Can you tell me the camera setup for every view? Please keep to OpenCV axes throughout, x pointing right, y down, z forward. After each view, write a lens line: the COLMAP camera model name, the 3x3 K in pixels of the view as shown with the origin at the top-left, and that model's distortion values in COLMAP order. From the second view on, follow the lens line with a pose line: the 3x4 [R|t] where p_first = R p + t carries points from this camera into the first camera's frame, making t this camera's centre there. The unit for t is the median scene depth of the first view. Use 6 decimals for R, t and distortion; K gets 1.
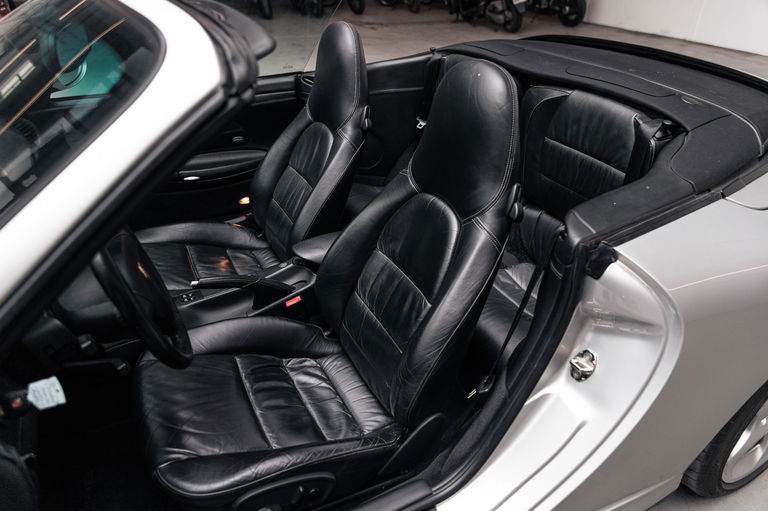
lens RADIAL K [[513.2, 0, 384.0], [0, 513.2, 255.5], [0, 0, 1]] dist [0.002887, -0.005697]
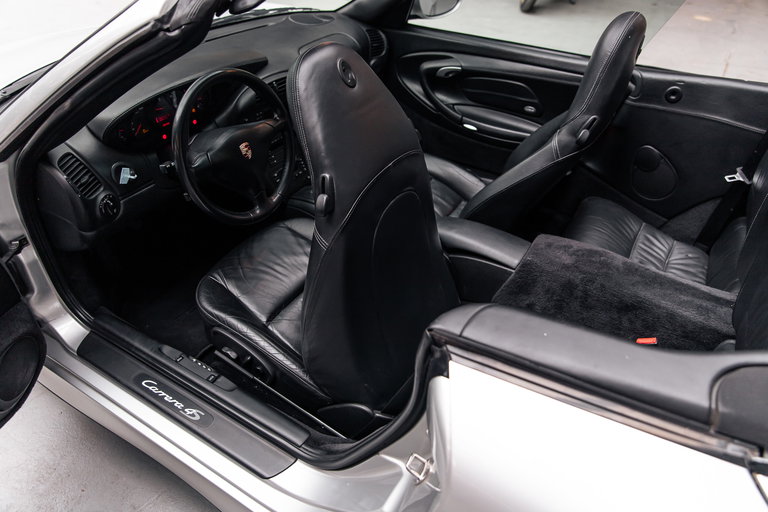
lens RADIAL K [[516.4, 0, 384.0], [0, 516.4, 256.0], [0, 0, 1]] dist [0.004019, -0.002304]
pose [[0.506043, 0.527222, -0.682611, 0.531895], [-0.470073, 0.832141, 0.294231, -0.204108], [0.723154, 0.171983, 0.668932, 0.246380]]
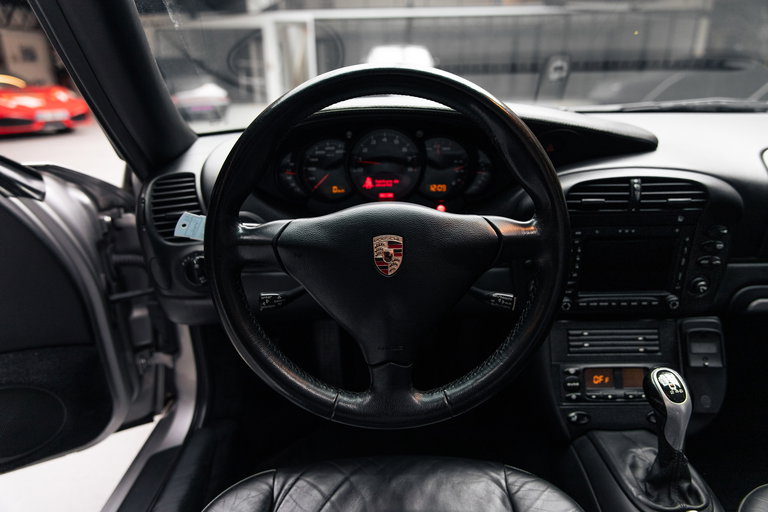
lens RADIAL K [[500.4, 0, 384.0], [0, 500.4, 256.0], [0, 0, 1]] dist [0.009620, -0.003828]
pose [[-0.472082, 0.279355, -0.836122, -0.002517], [-0.460062, 0.730987, 0.503984, -0.155328], [0.751985, 0.622590, -0.216565, 0.717206]]
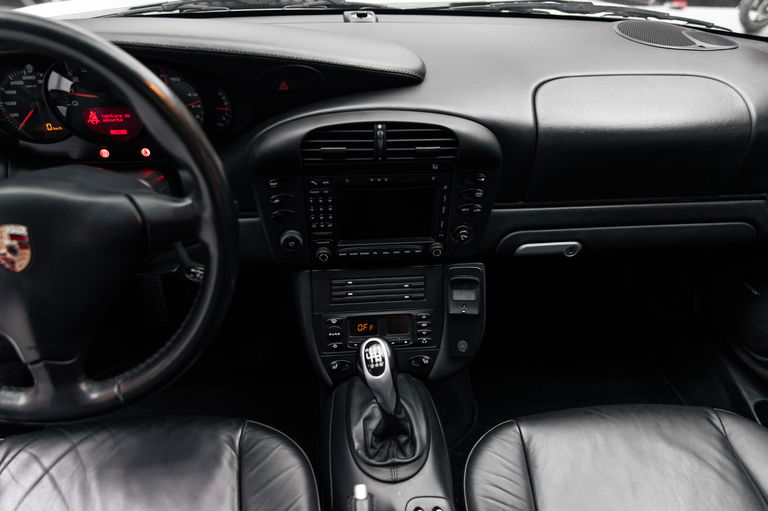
lens RADIAL K [[525.7, 0, 384.0], [0, 525.7, 255.5], [0, 0, 1]] dist [0.004759, -0.005088]
pose [[-0.385666, 0.488598, -0.782646, -0.134475], [-0.507240, 0.596289, 0.622211, -0.289937], [0.770694, 0.636955, 0.017868, 0.813339]]
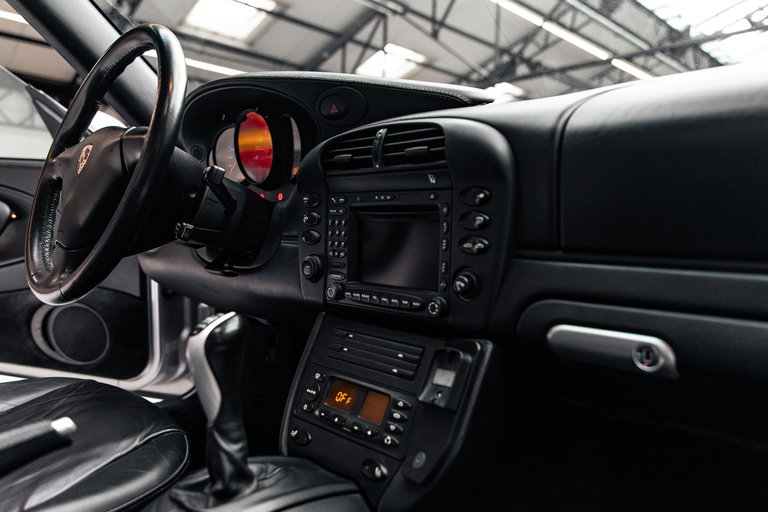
lens RADIAL K [[568.7, 0, 384.0], [0, 568.7, 256.0], [0, 0, 1]] dist [0.003899, -0.000981]
pose [[-0.957719, -0.037099, -0.285304, -0.414041], [-0.191662, 0.821840, 0.536511, -0.232402], [0.214570, 0.568509, -0.794202, 1.148351]]
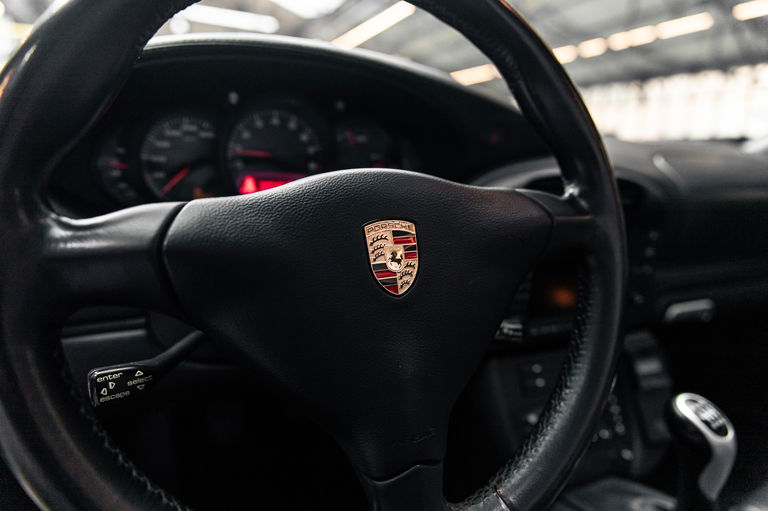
lens RADIAL K [[490.5, 0, 384.0], [0, 490.5, 255.5], [0, 0, 1]] dist [0.007425, 0.004211]
pose [[-0.062352, 0.180632, -0.981572, -0.118339], [-0.551474, 0.813481, 0.184730, -0.011322], [0.831858, 0.552830, 0.048892, 0.629580]]
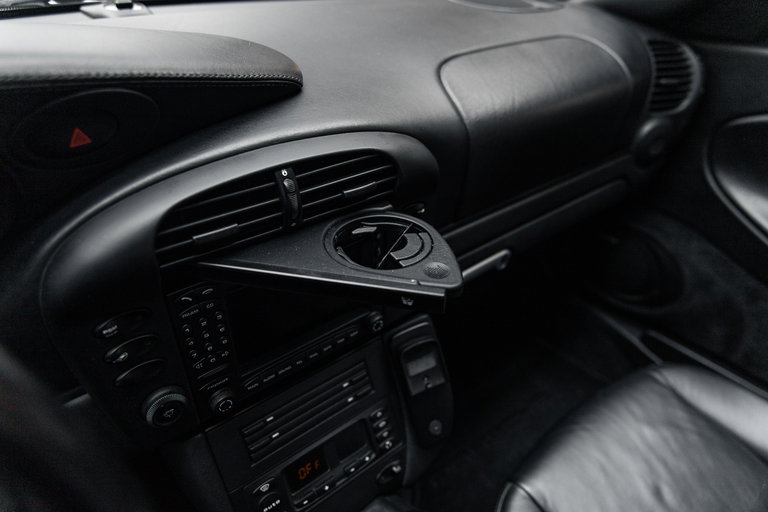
lens RADIAL K [[500.4, 0, 384.0], [0, 500.4, 256.0], [0, 0, 1]] dist [0.009620, -0.003828]
pose [[0.180198, 0.527384, -0.830298, -0.299161], [-0.526852, 0.764570, 0.371294, -0.162981], [0.830636, 0.370538, 0.415627, 0.703168]]
